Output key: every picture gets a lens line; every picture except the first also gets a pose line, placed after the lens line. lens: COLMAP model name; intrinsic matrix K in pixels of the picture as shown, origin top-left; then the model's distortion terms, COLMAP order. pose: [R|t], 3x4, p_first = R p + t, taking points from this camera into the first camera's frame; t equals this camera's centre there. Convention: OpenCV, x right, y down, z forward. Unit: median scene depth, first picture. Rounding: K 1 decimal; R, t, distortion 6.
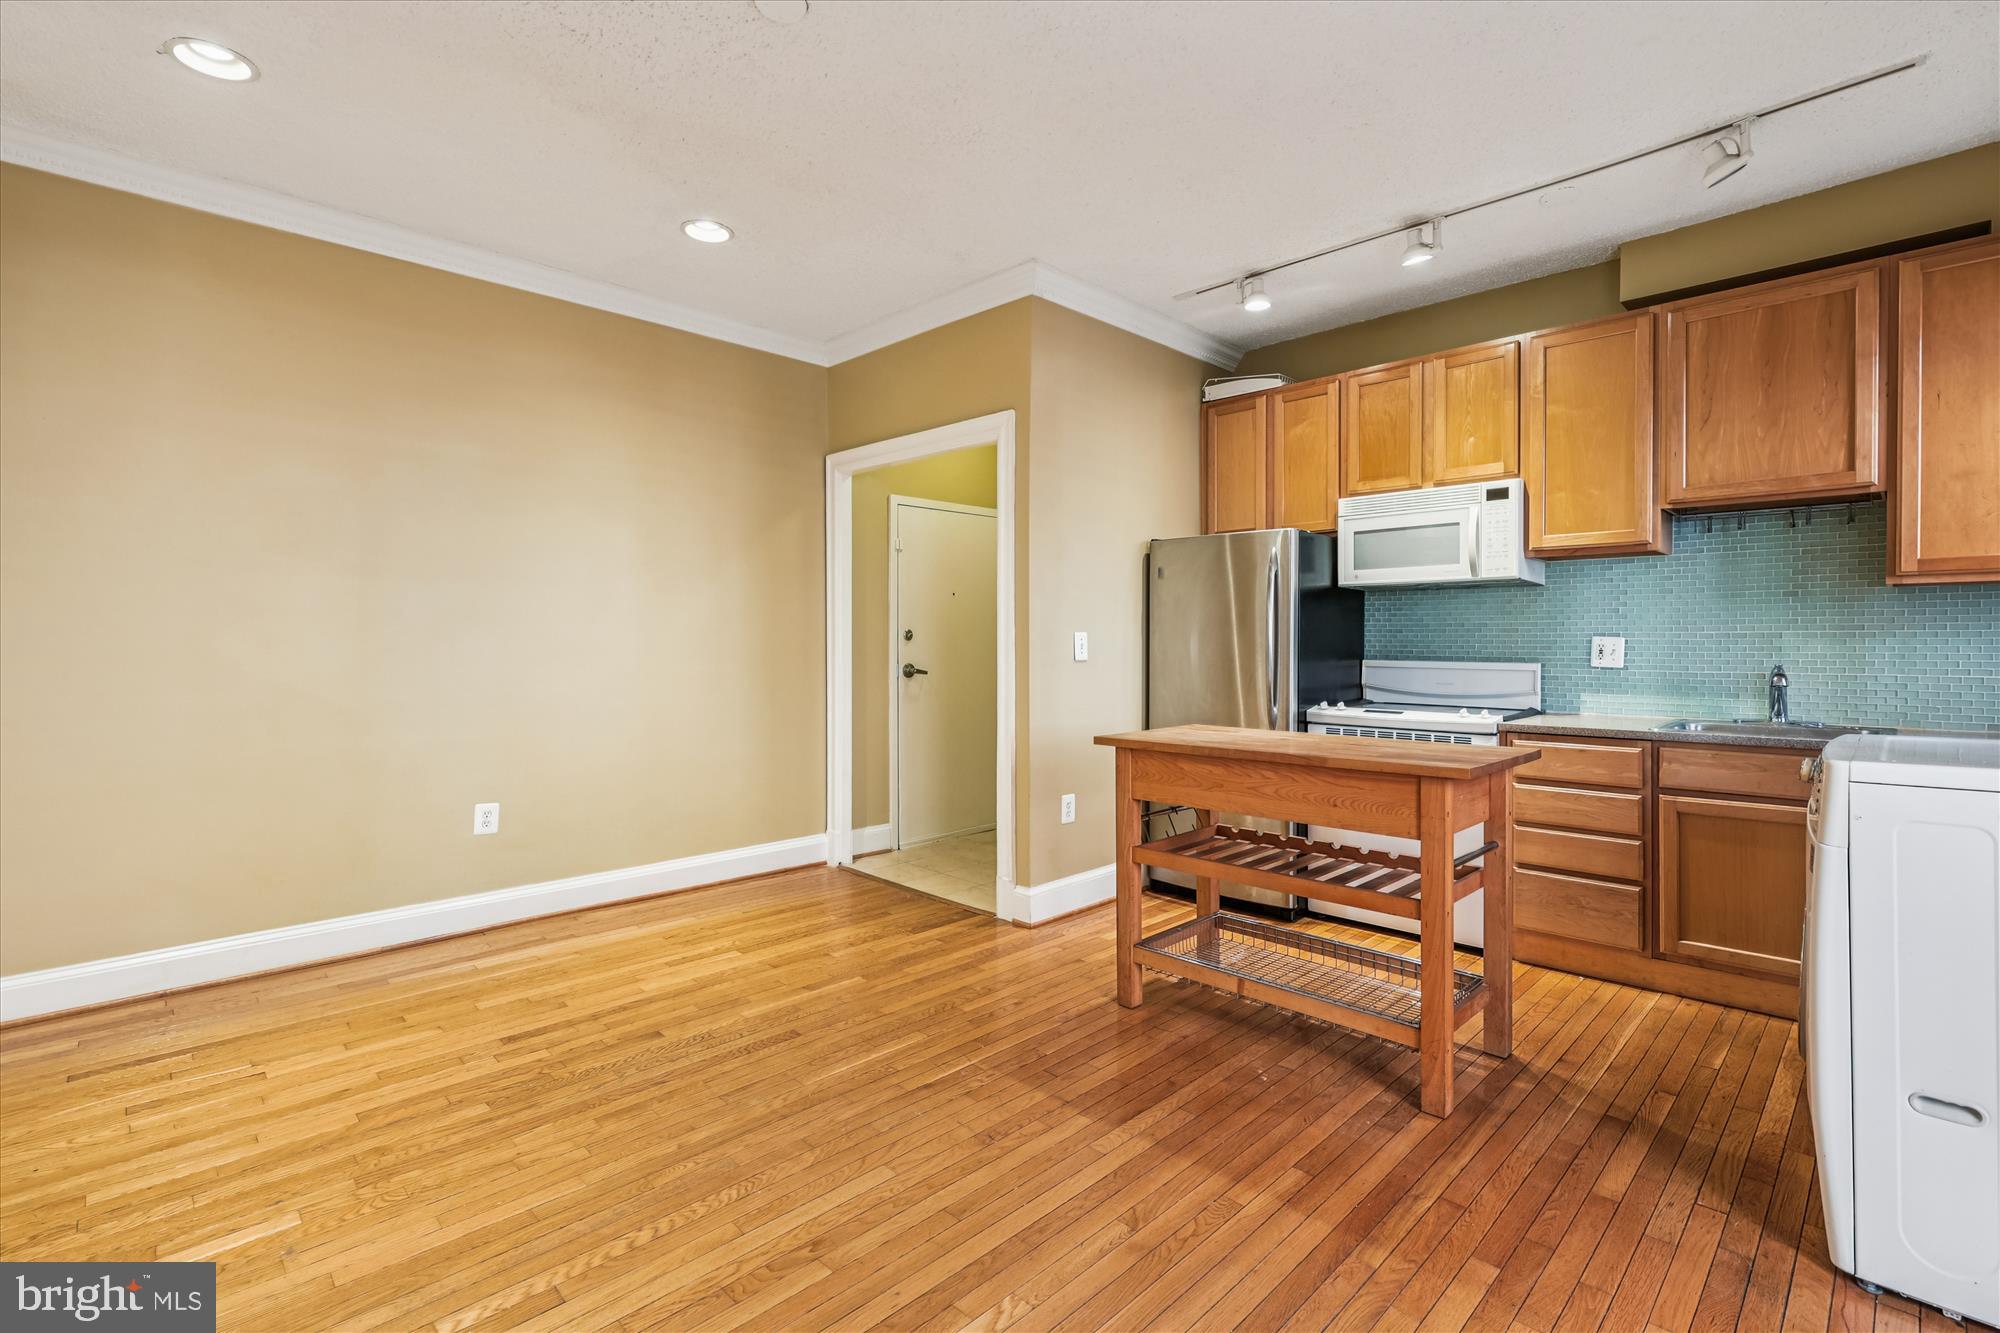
lens RADIAL K [[930.8, 0, 989.7], [0, 930.8, 650.6], [0, 0, 1]] dist [0.002087, -0.000070]
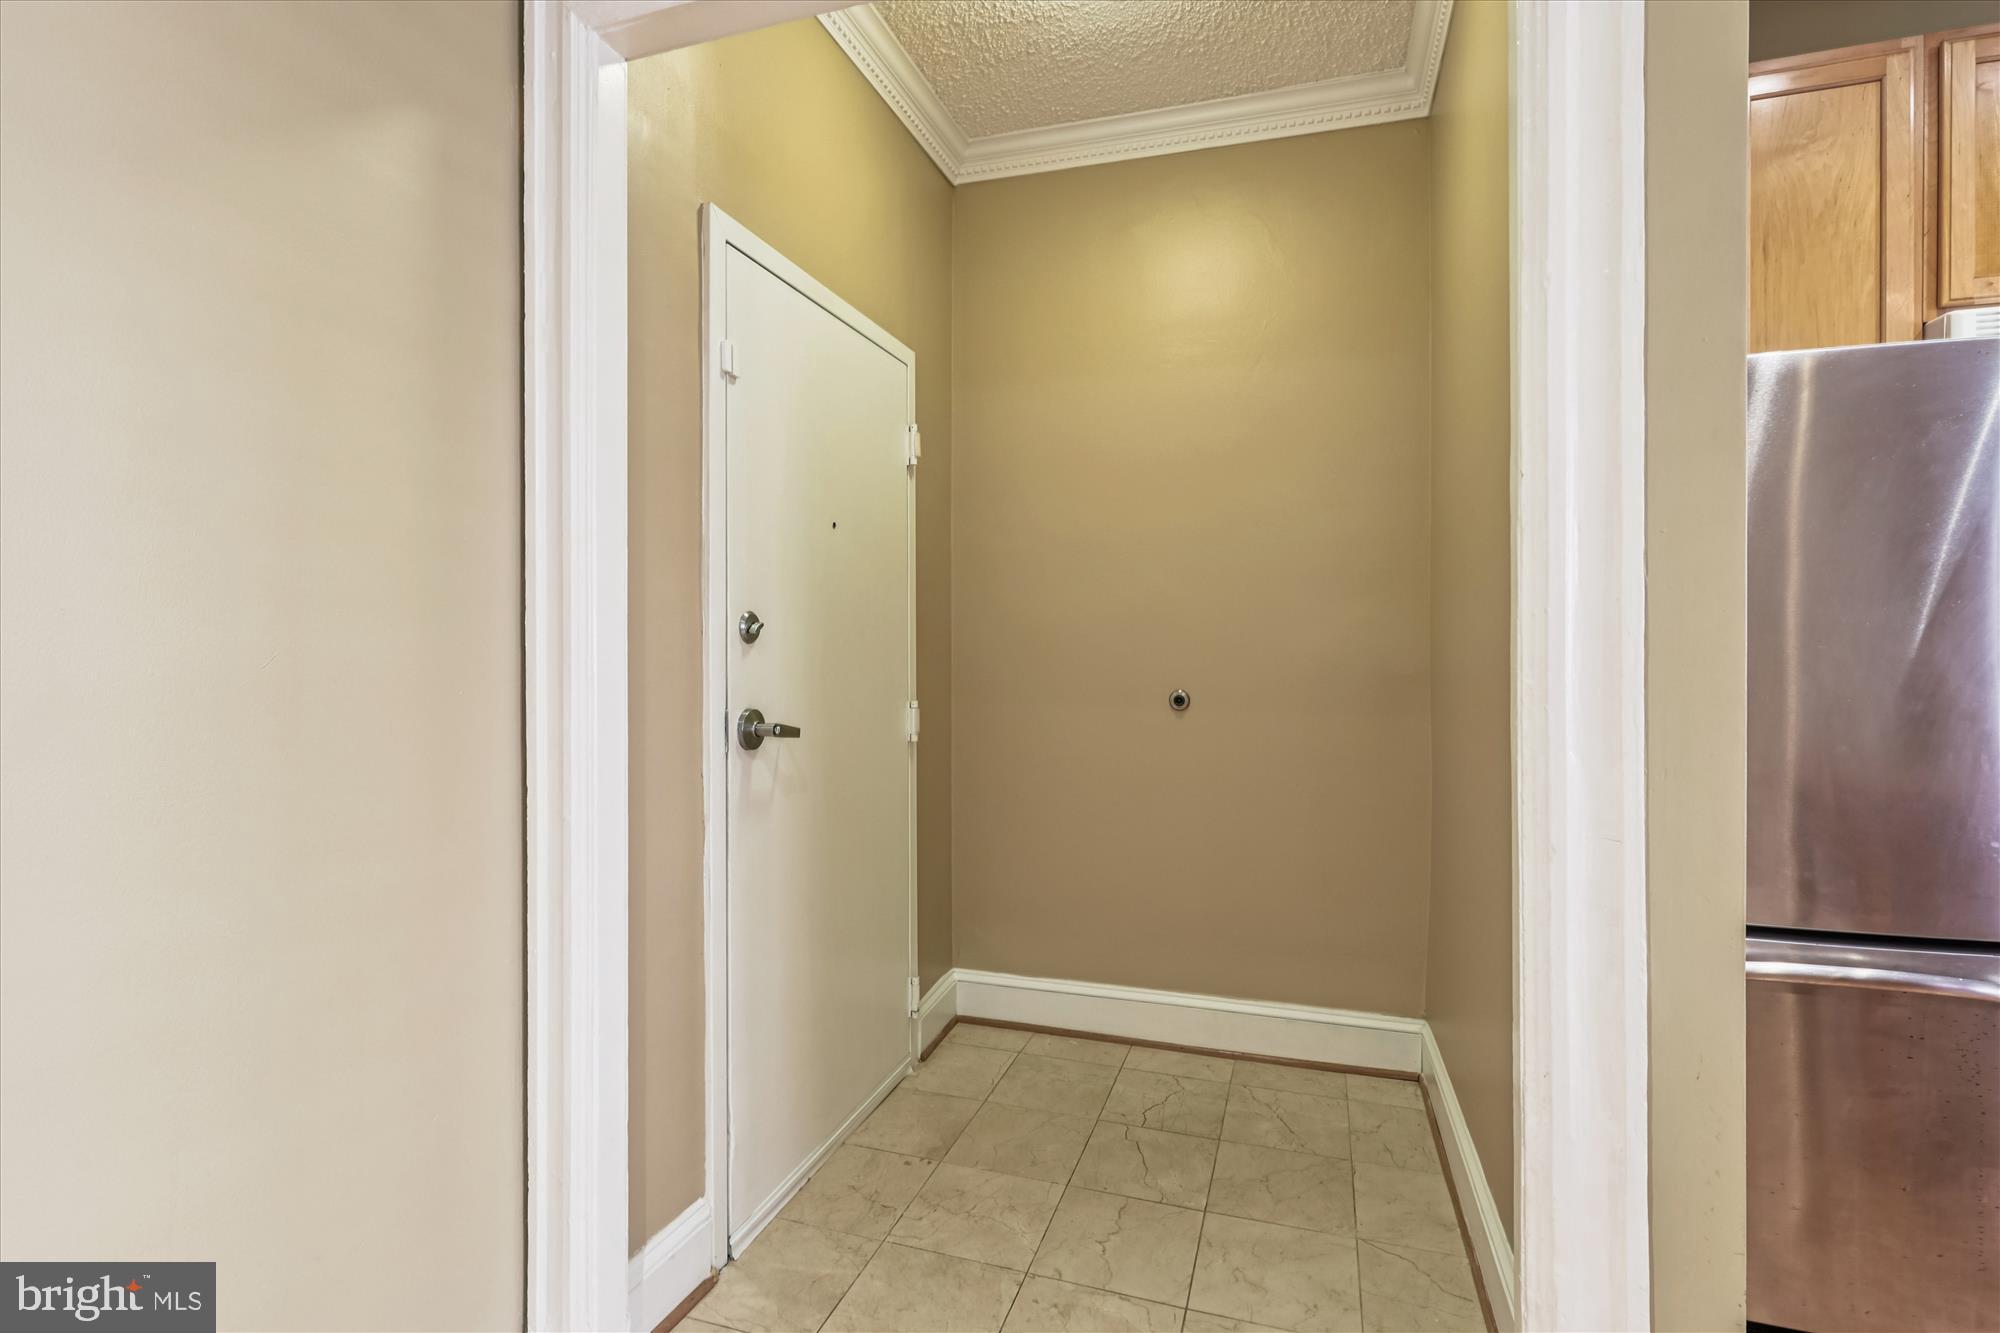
lens RADIAL K [[941.6, 0, 1014.2], [0, 941.6, 645.1], [0, 0, 1]] dist [0.001120, 0.000109]
pose [[0.885097, -0.001693, 0.465404, -0.234379], [0.005404, 0.999963, -0.006641, -0.010697], [-0.465375, 0.008393, 0.885074, 0.918462]]
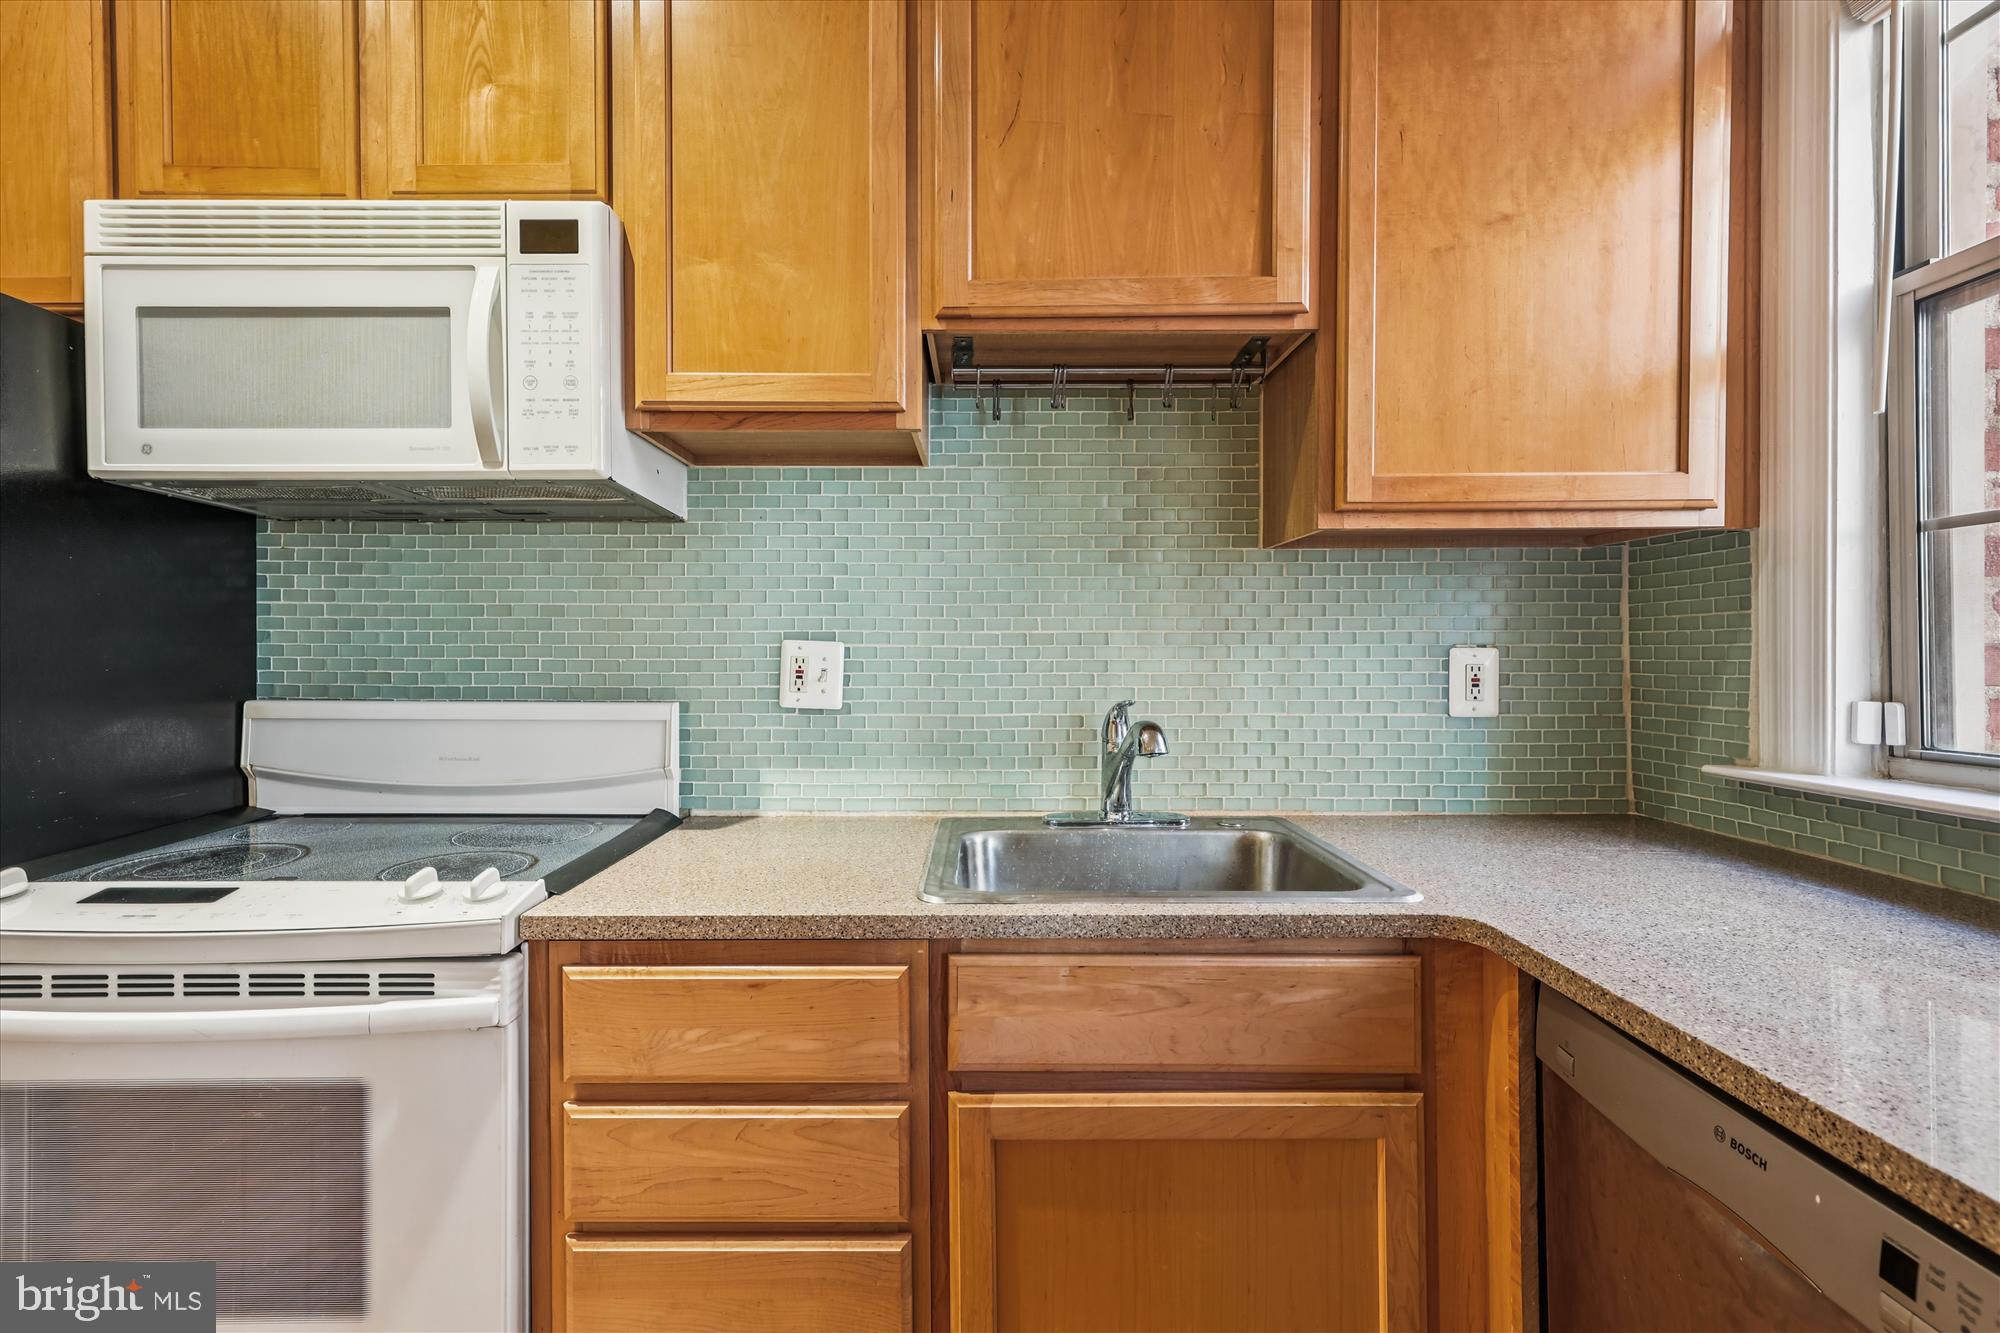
lens RADIAL K [[930.8, 0, 989.7], [0, 930.8, 650.6], [0, 0, 1]] dist [0.002087, -0.000070]
pose [[0.705086, -0.001255, 0.709121, 0.410696], [0.007484, 0.999956, -0.005672, -0.006893], [-0.709082, 0.009307, 0.705064, 0.631026]]
